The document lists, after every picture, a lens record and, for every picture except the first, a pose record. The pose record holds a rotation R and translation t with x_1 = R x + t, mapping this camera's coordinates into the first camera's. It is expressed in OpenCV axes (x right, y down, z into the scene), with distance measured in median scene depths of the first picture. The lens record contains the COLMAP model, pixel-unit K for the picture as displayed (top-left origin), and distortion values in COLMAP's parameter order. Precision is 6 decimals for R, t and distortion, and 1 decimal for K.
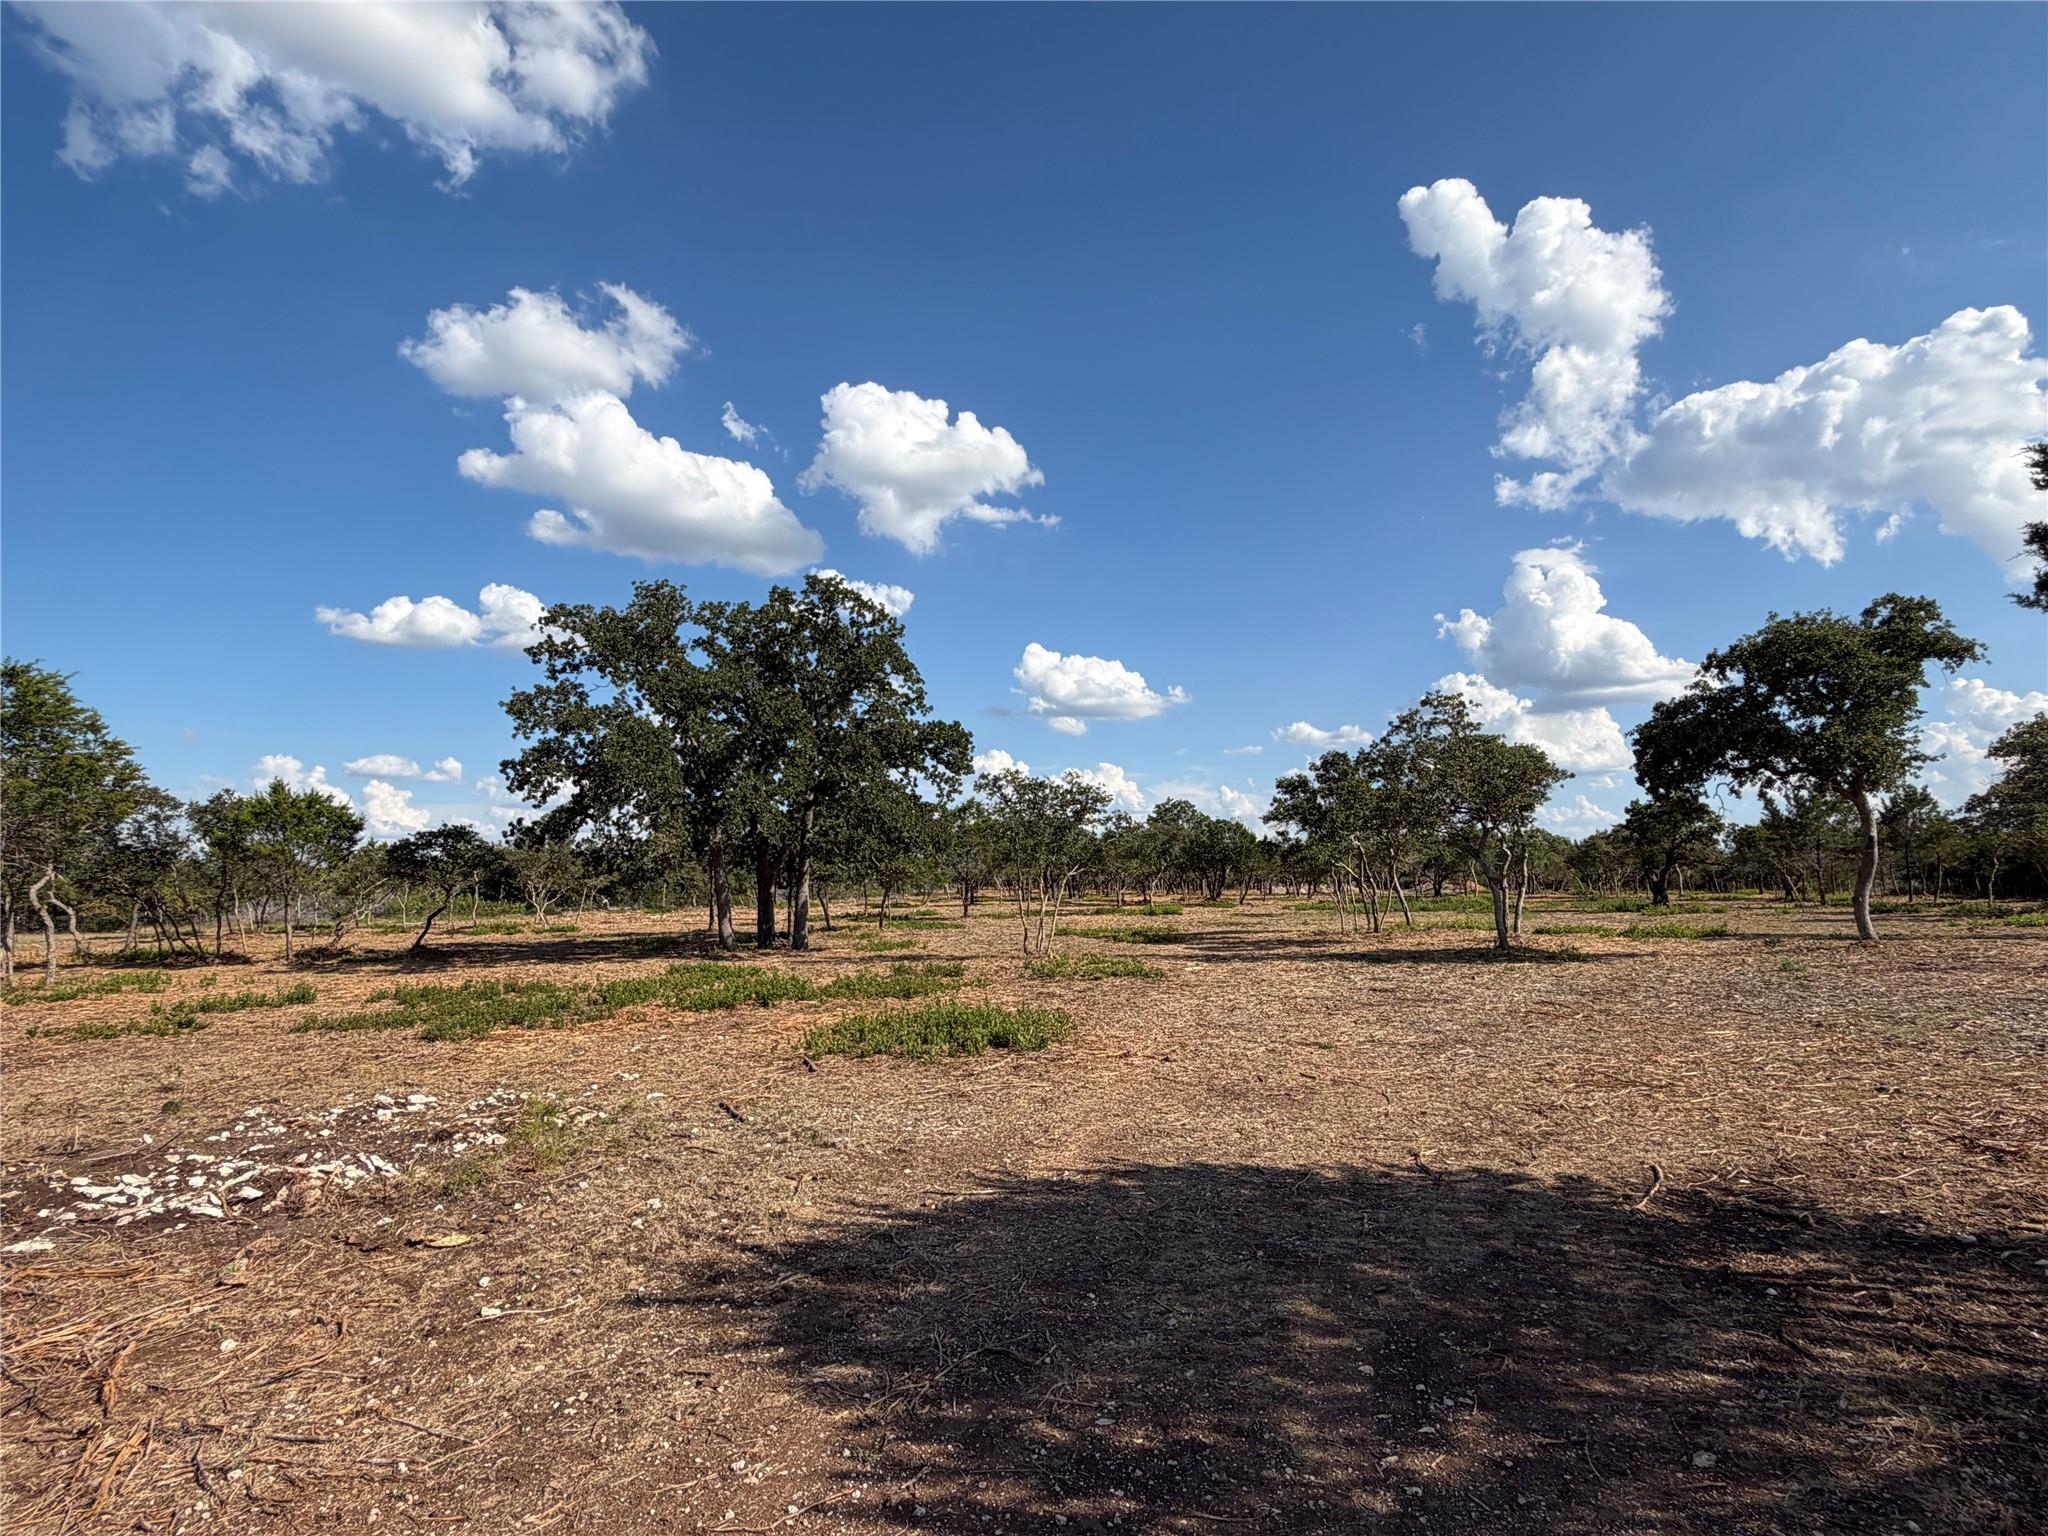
lens RADIAL K [[1052.4, 0, 1036.1], [0, 1052.4, 760.5], [0, 0, 1]] dist [-0.003673, -0.000200]
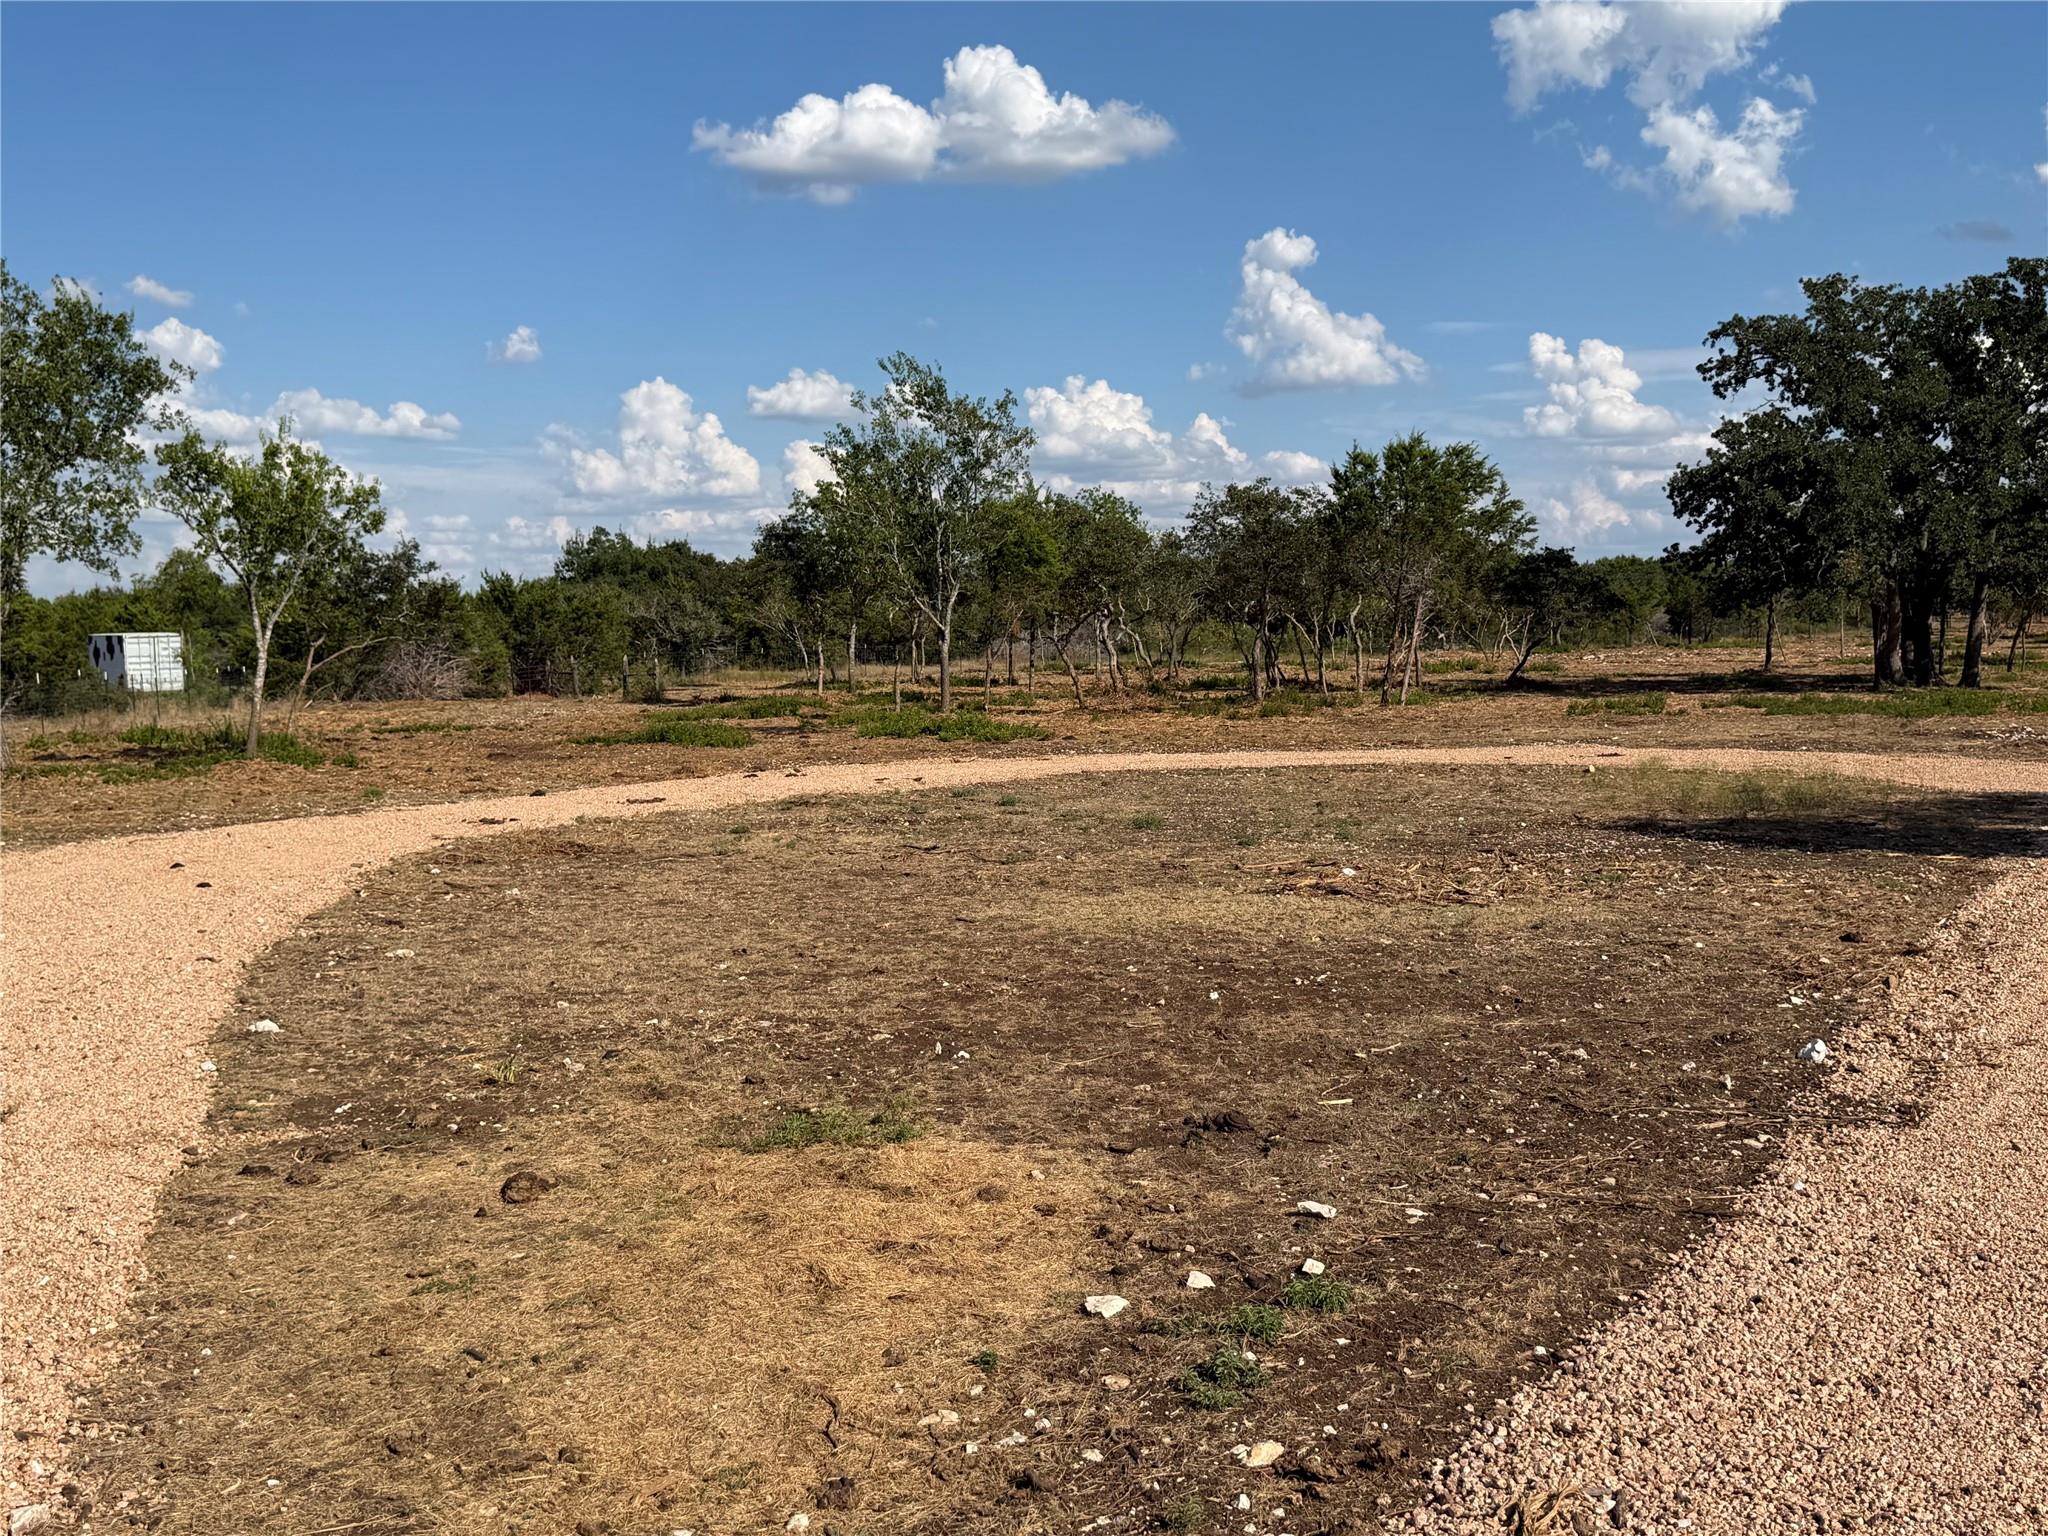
lens RADIAL K [[2196.7, 0, 1019.0], [0, 2196.7, 784.8], [0, 0, 1]] dist [0.075135, 0.000000]
pose [[0.910767, 0.037807, -0.411187, -0.181969], [0.043111, 0.981651, 0.185750, -0.118320], [0.410665, -0.186901, 0.892425, -0.986036]]
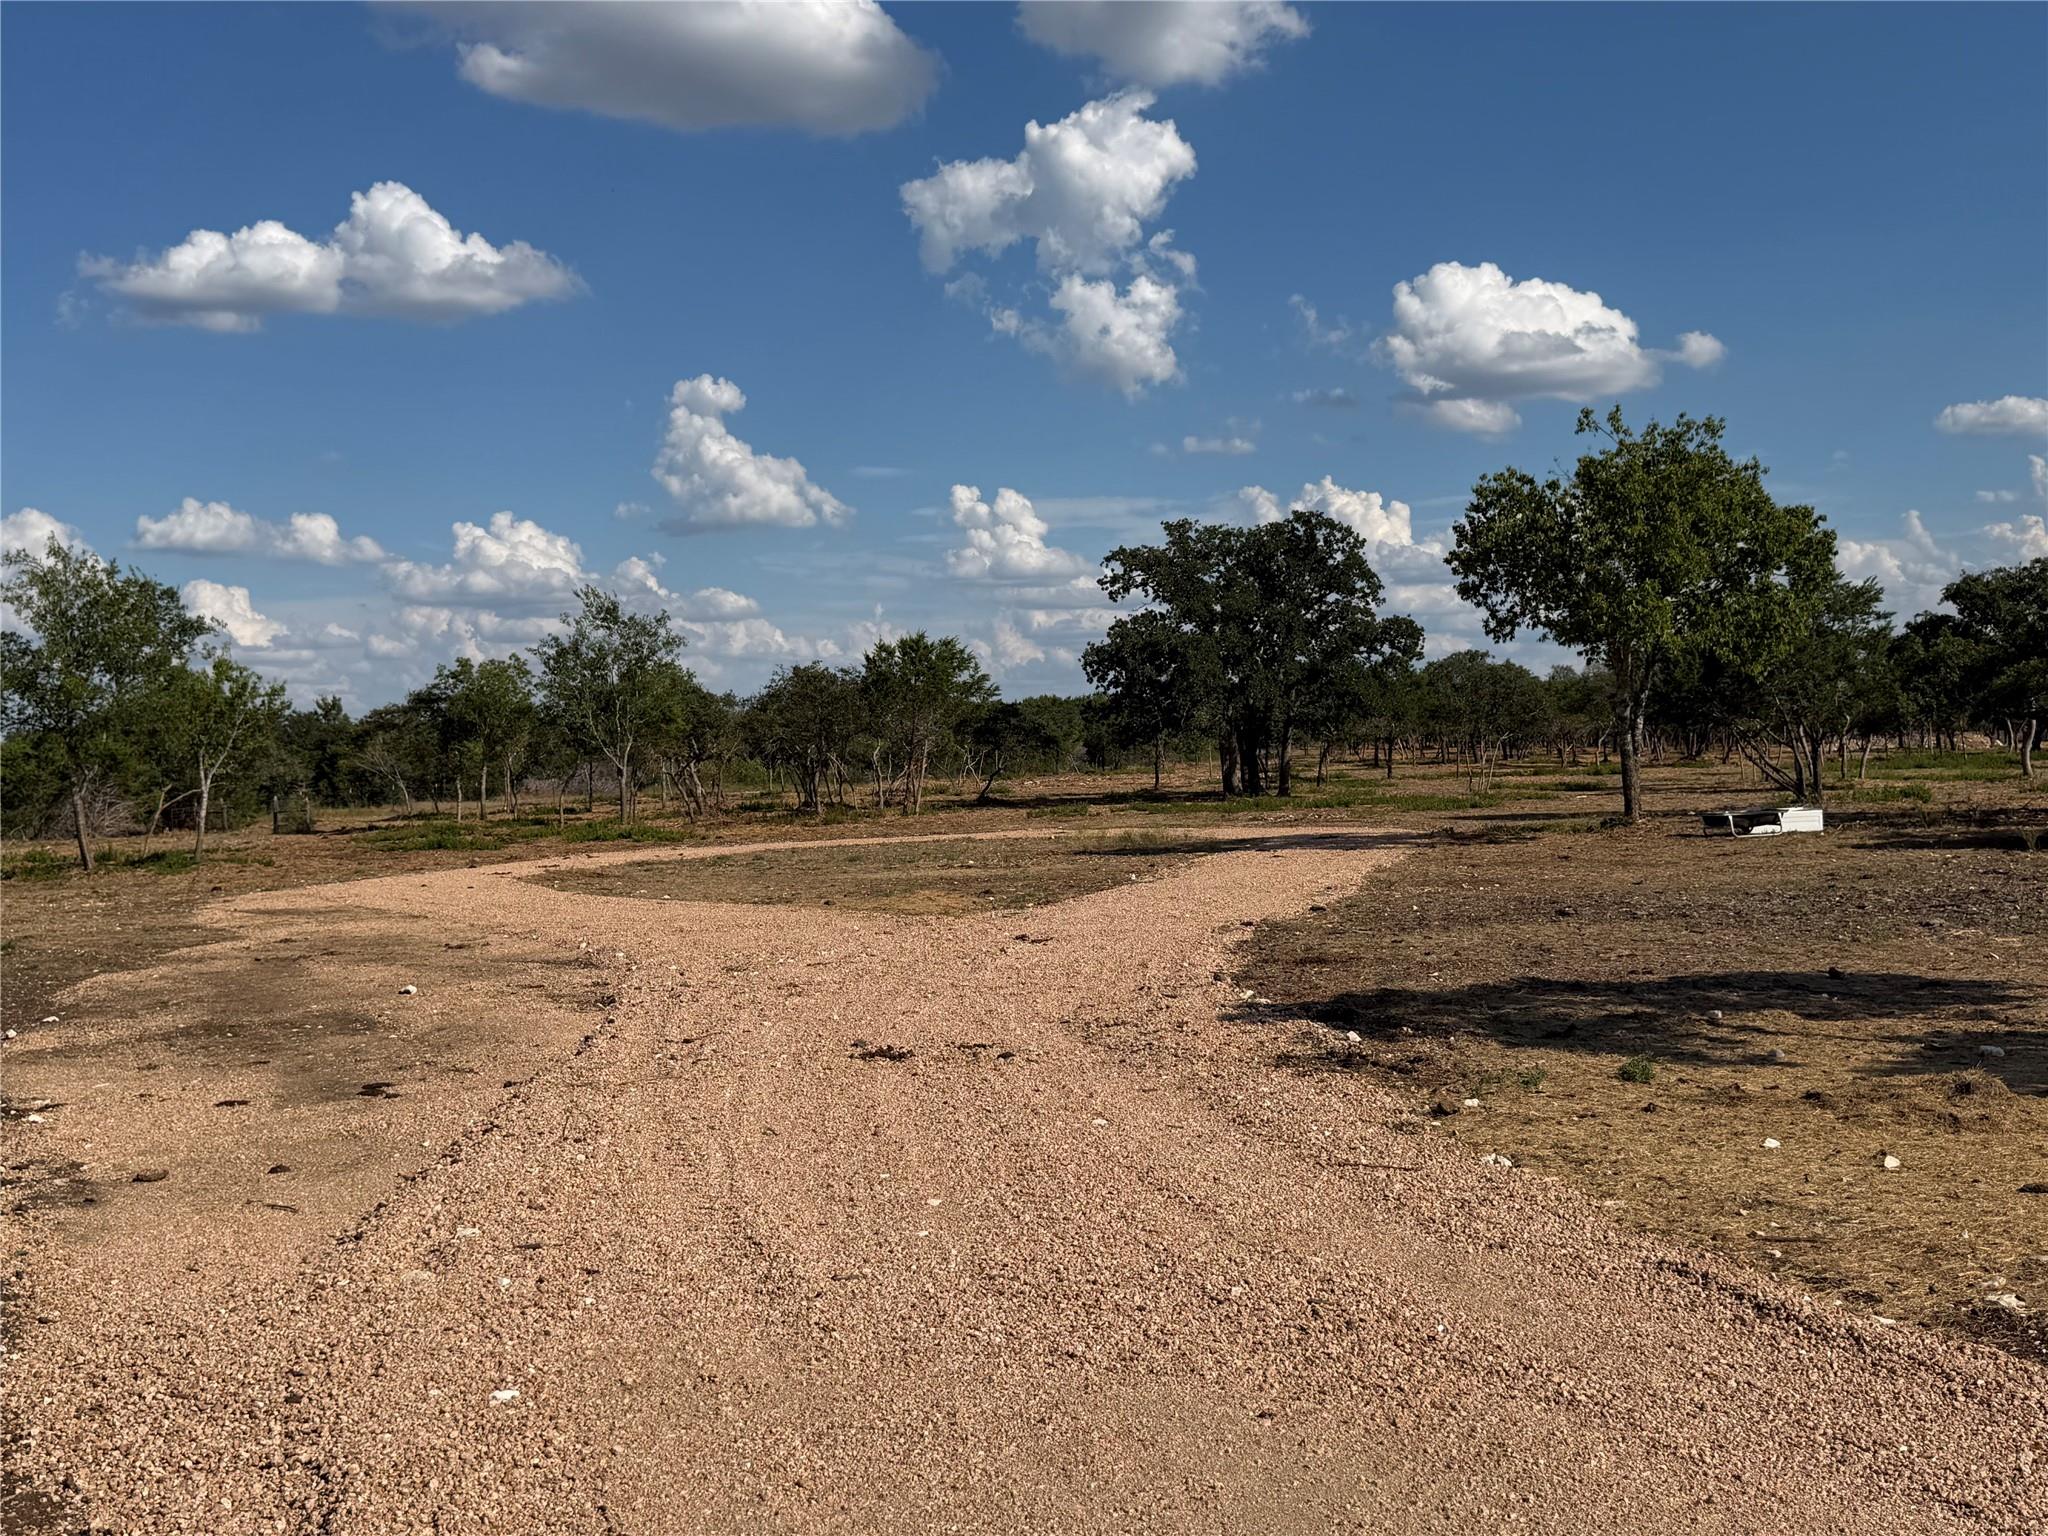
lens RADIAL K [[2196.7, 0, 1019.1], [0, 2196.7, 765.0], [0, 0, 1]] dist [0.075135, 0.000000]
pose [[0.985486, -0.008794, -0.169529, -0.089350], [0.030479, 0.991595, 0.125741, -0.204712], [0.166998, -0.129083, 0.977471, -1.656814]]
